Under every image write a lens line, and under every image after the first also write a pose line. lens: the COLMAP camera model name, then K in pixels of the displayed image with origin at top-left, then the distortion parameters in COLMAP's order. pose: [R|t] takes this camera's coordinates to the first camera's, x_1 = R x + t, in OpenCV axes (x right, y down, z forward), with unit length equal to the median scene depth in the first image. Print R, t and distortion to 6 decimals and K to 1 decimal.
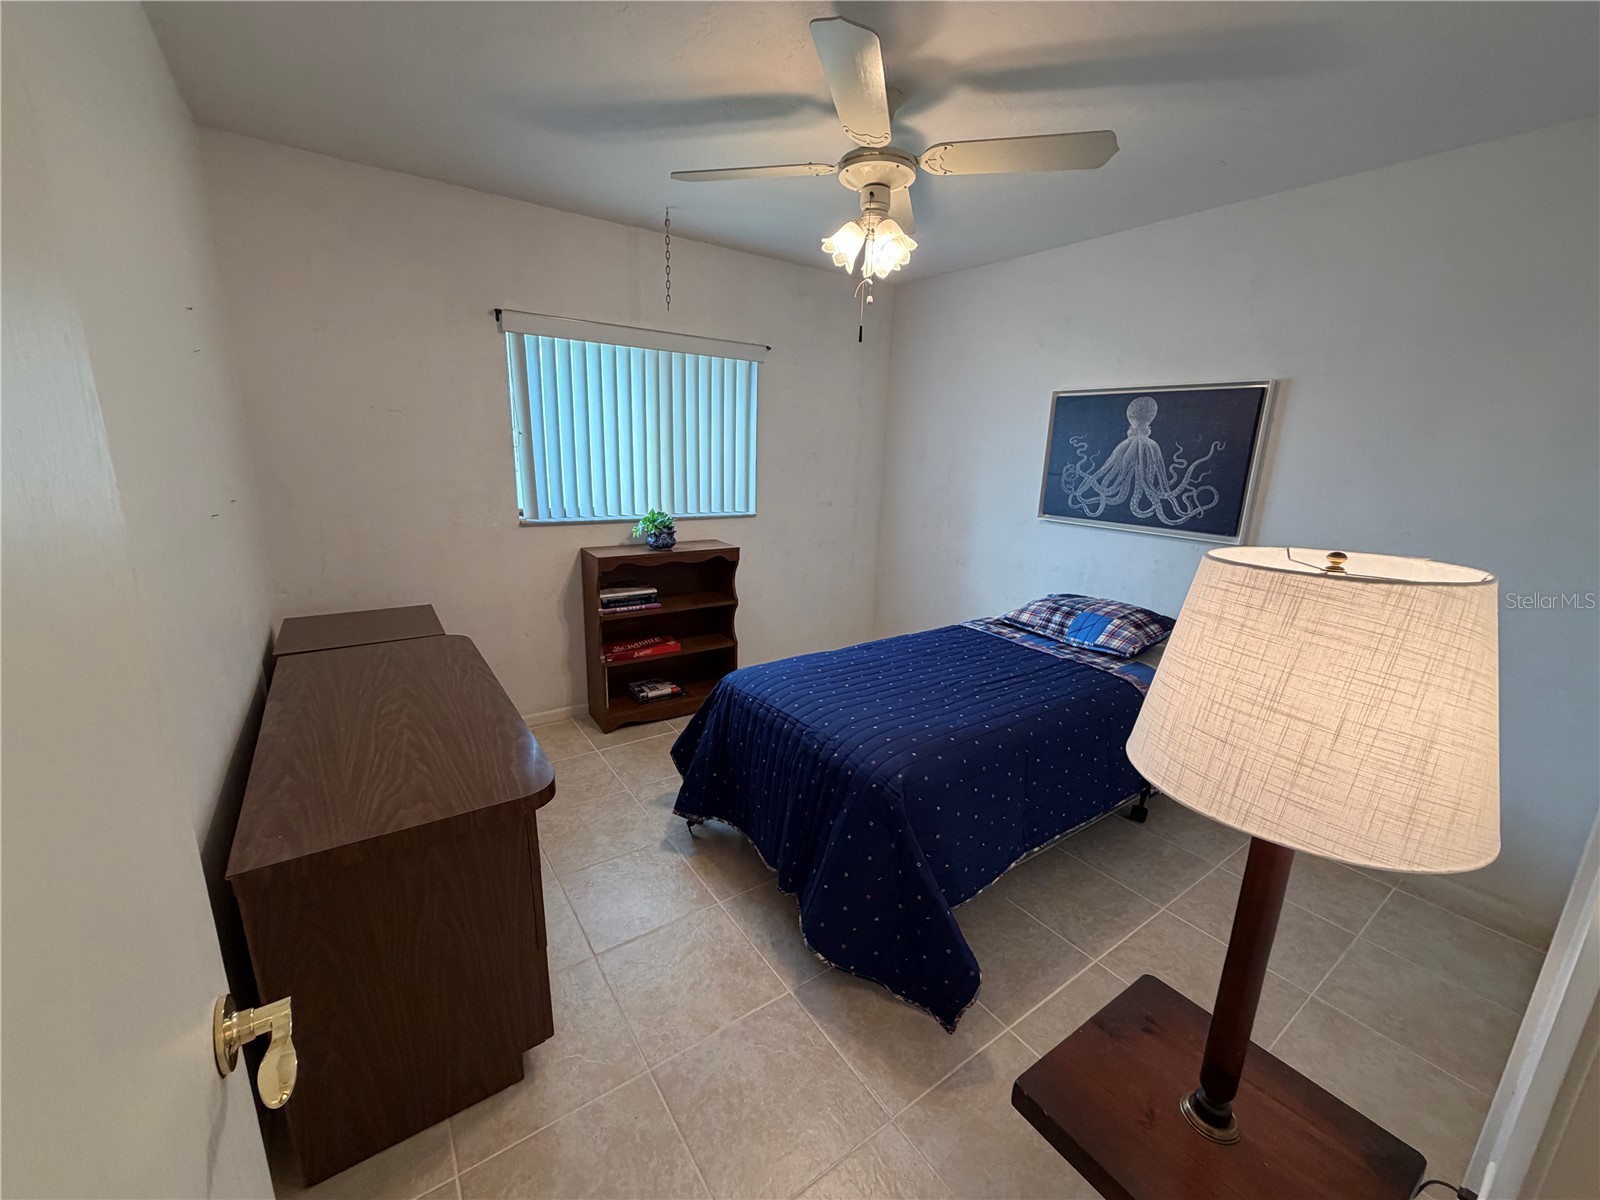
lens RADIAL K [[636.1, 0, 802.2], [0, 636.1, 601.4], [0, 0, 1]] dist [-0.000239, -0.000276]
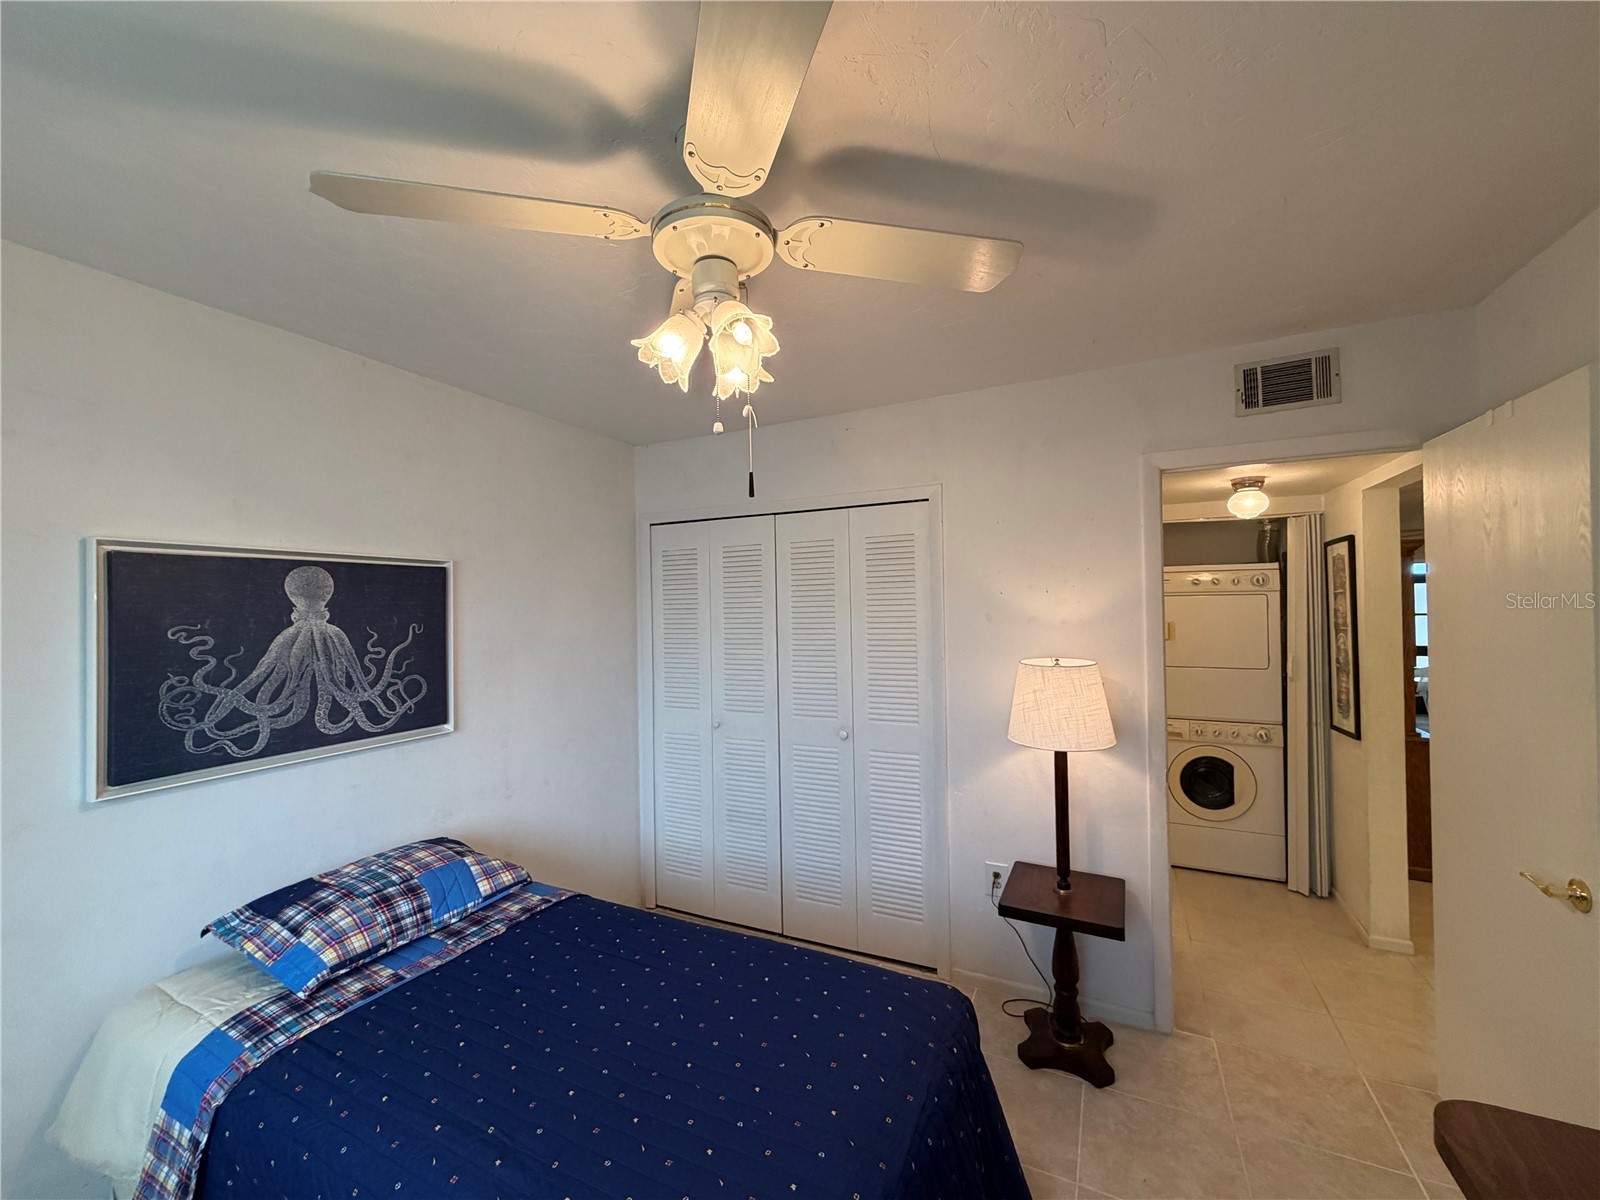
lens RADIAL K [[636.1, 0, 800.5], [0, 636.1, 600.2], [0, 0, 1]] dist [-0.000239, -0.000276]
pose [[-0.477812, -0.016708, 0.878303, -0.327780], [0.211608, 0.968189, 0.133536, -0.264413], [-0.852595, 0.249661, -0.459077, 0.868320]]
